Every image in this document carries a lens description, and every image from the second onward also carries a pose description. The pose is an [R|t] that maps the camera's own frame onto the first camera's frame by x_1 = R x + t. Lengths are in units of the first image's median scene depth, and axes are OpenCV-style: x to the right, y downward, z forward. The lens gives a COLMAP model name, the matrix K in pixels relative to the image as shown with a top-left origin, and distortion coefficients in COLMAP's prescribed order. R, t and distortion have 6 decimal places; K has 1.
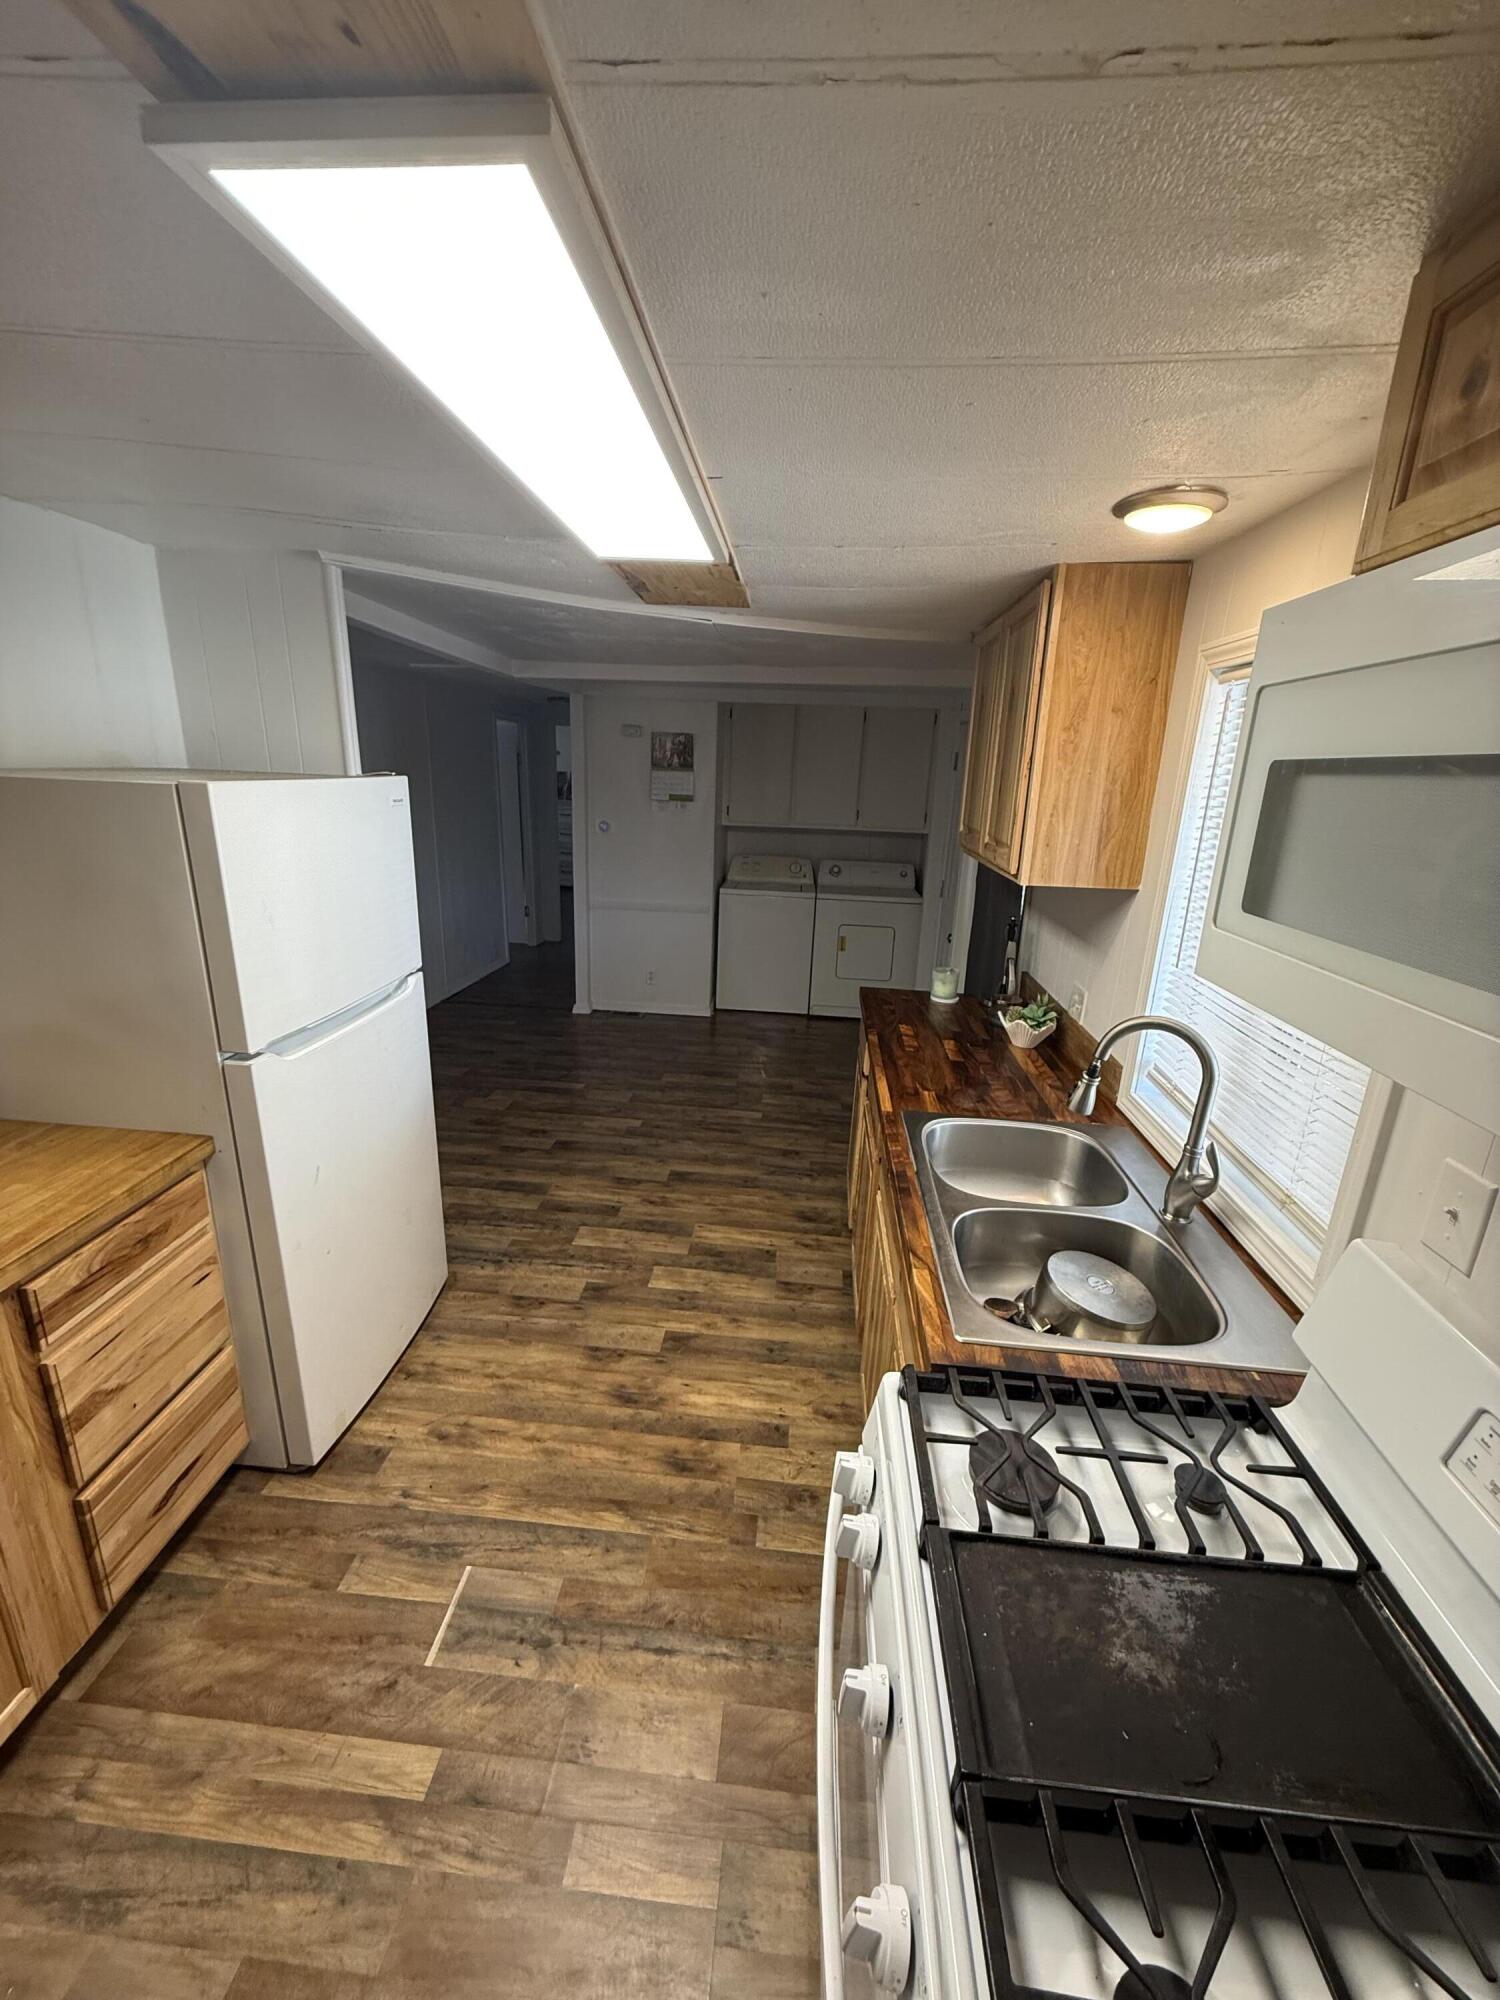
lens RADIAL K [[794.8, 0, 750.0], [0, 794.8, 1000.0], [0, 0, 1]] dist [0.001280, 0.000258]
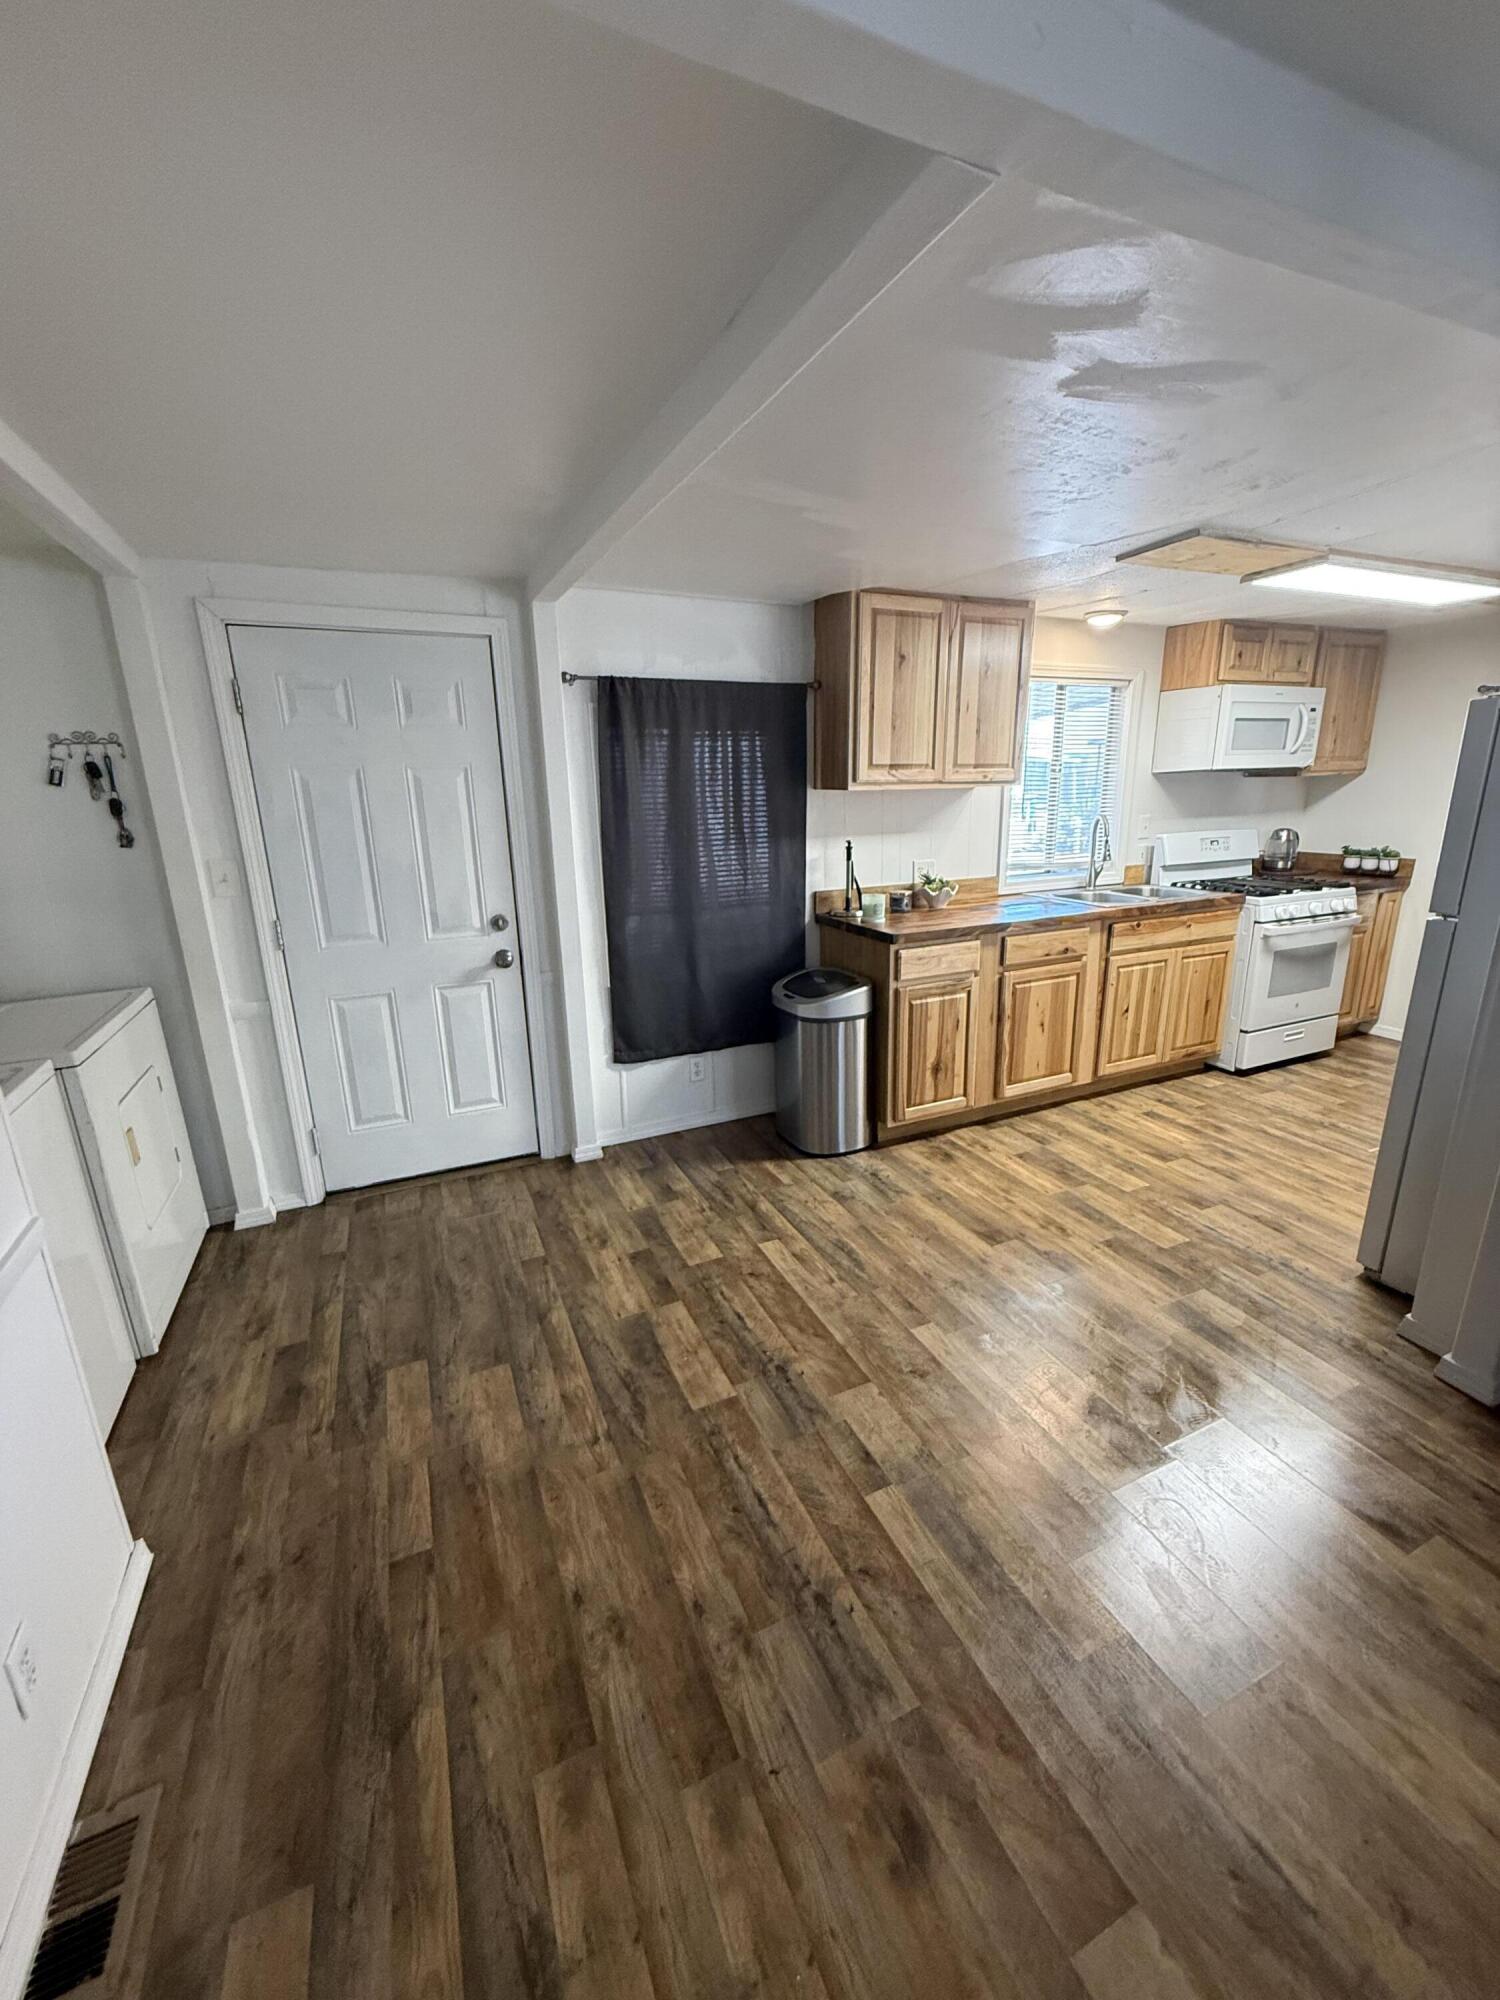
lens RADIAL K [[794.8, 0, 750.0], [0, 794.8, 1000.0], [0, 0, 1]] dist [0.001280, 0.000258]
pose [[-0.482468, -0.258756, 0.836821, -0.788014], [0.251333, 0.874299, 0.415250, -0.506233], [-0.839080, 0.410666, -0.356788, 1.923762]]
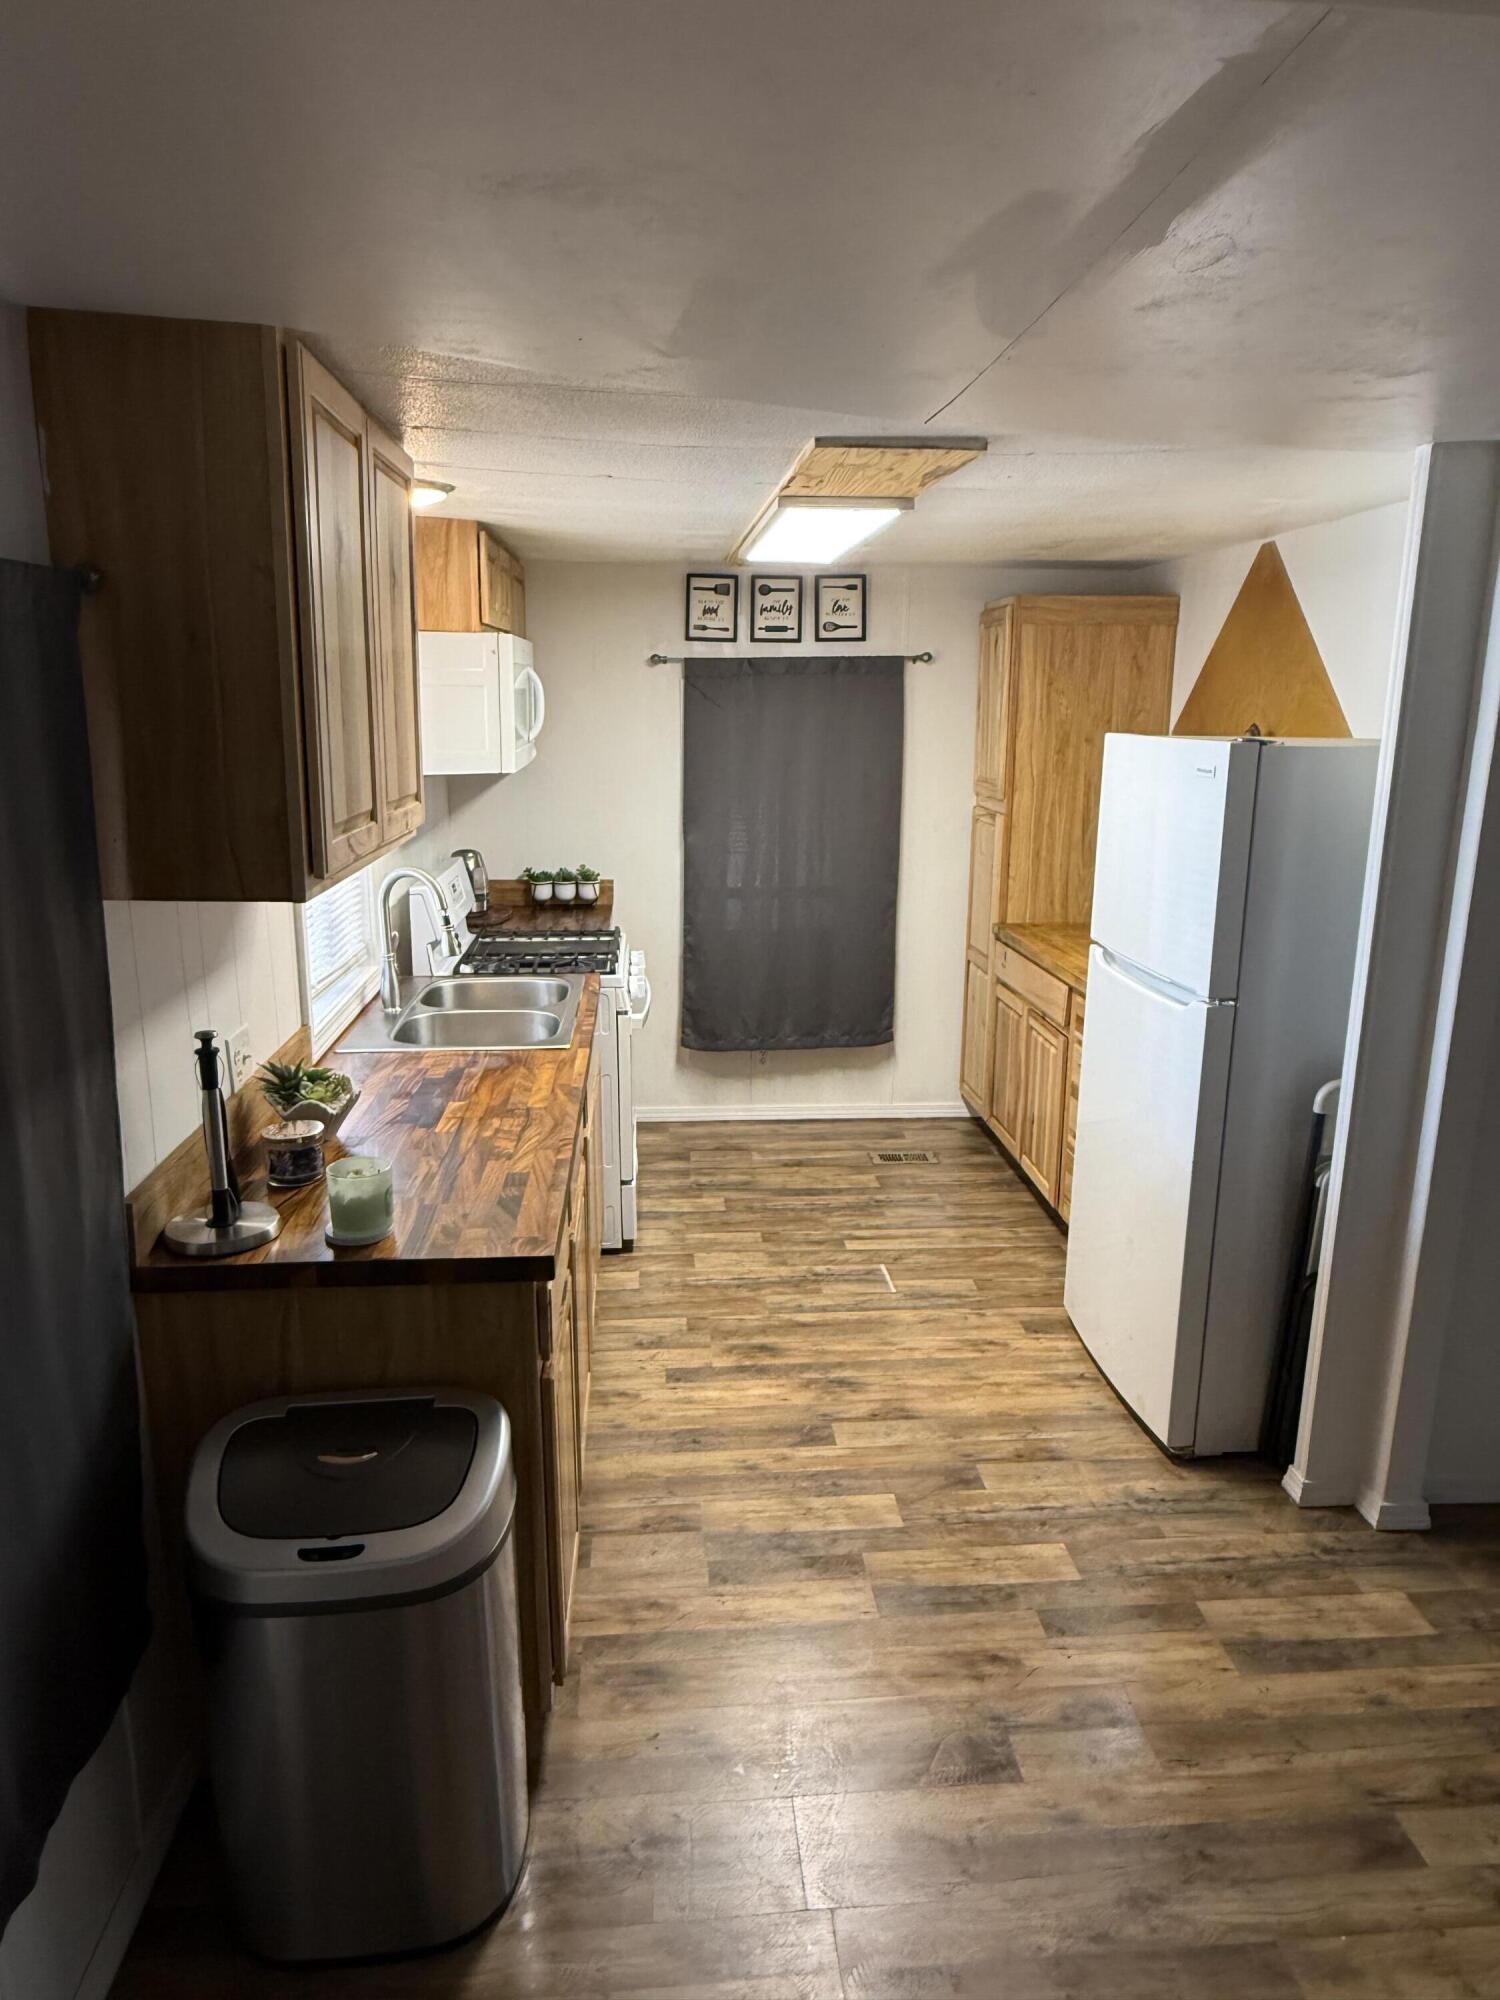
lens RADIAL K [[1312.5, 0, 750.0], [0, 1312.5, 1000.0], [0, 0, 1]] dist [-0.002221, -0.000019]
pose [[-0.986049, -0.012470, -0.165985, 0.189921], [-0.092678, 0.869452, 0.485246, -0.558205], [0.138265, 0.493860, -0.858478, 1.877737]]
